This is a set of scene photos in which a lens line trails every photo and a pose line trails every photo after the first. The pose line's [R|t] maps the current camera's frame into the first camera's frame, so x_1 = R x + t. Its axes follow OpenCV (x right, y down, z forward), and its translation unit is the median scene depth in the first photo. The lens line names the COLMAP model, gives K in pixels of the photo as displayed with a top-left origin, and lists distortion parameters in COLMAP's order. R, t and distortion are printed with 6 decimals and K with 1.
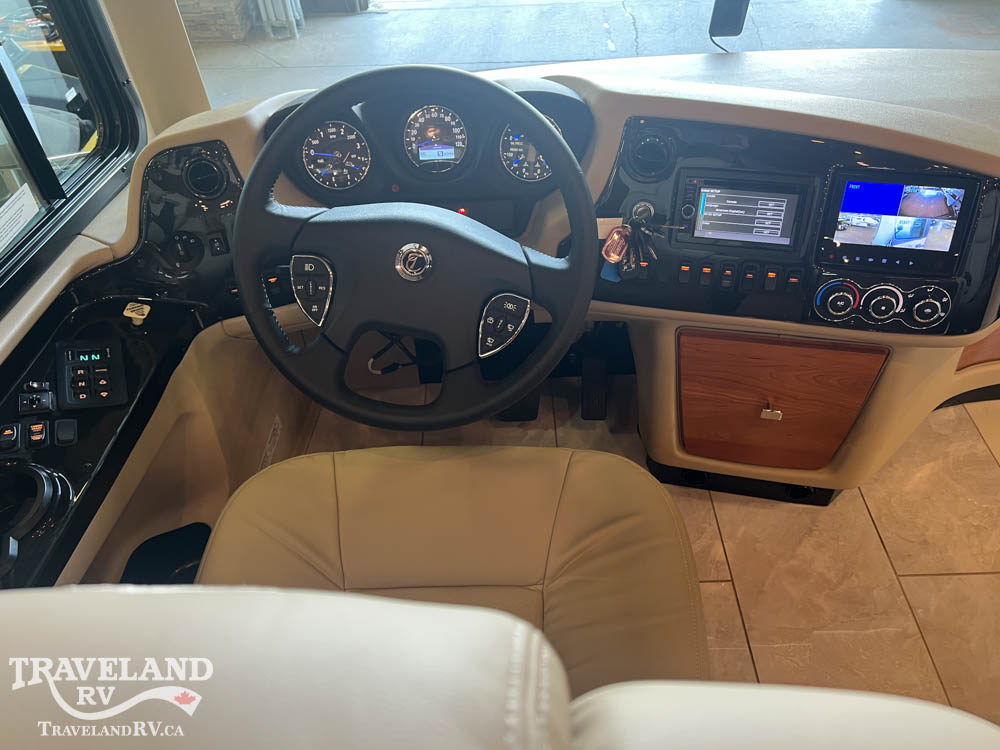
lens RADIAL K [[752.6, 0, 485.6], [0, 752.6, 377.4], [0, 0, 1]] dist [0.058425, -0.075364]
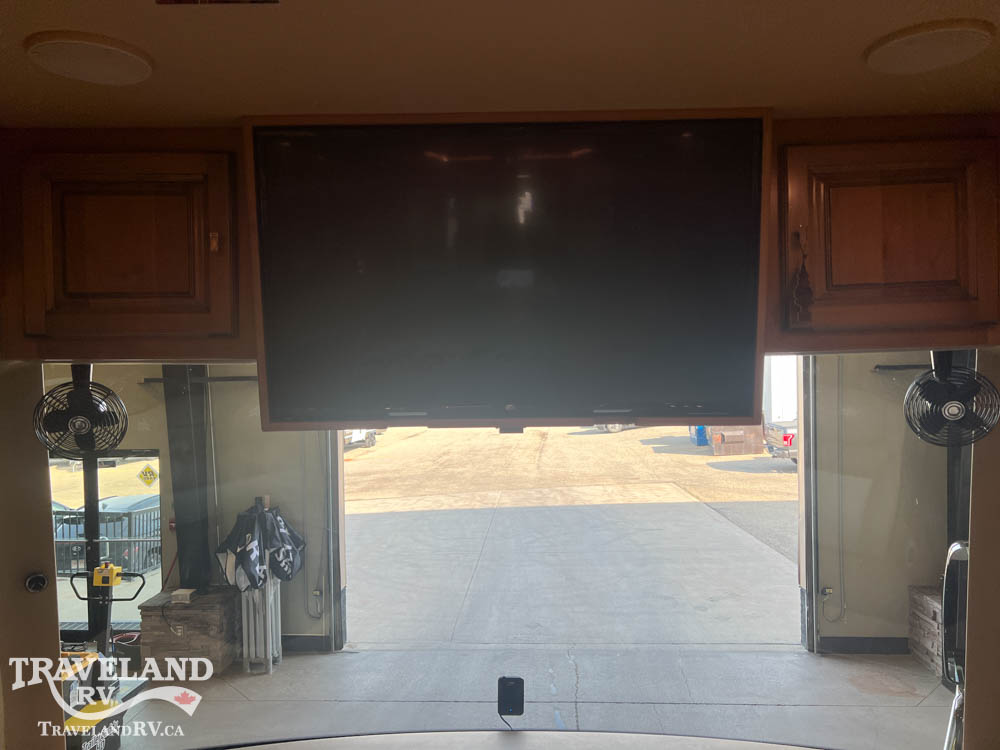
lens RADIAL K [[755.5, 0, 501.3], [0, 755.5, 376.7], [0, 0, 1]] dist [0.055892, -0.066055]
pose [[0.999450, 0.026588, -0.019815, 0.423150], [-0.032854, 0.712960, -0.700435, 0.052145], [-0.004496, 0.700701, 0.713441, -0.412421]]
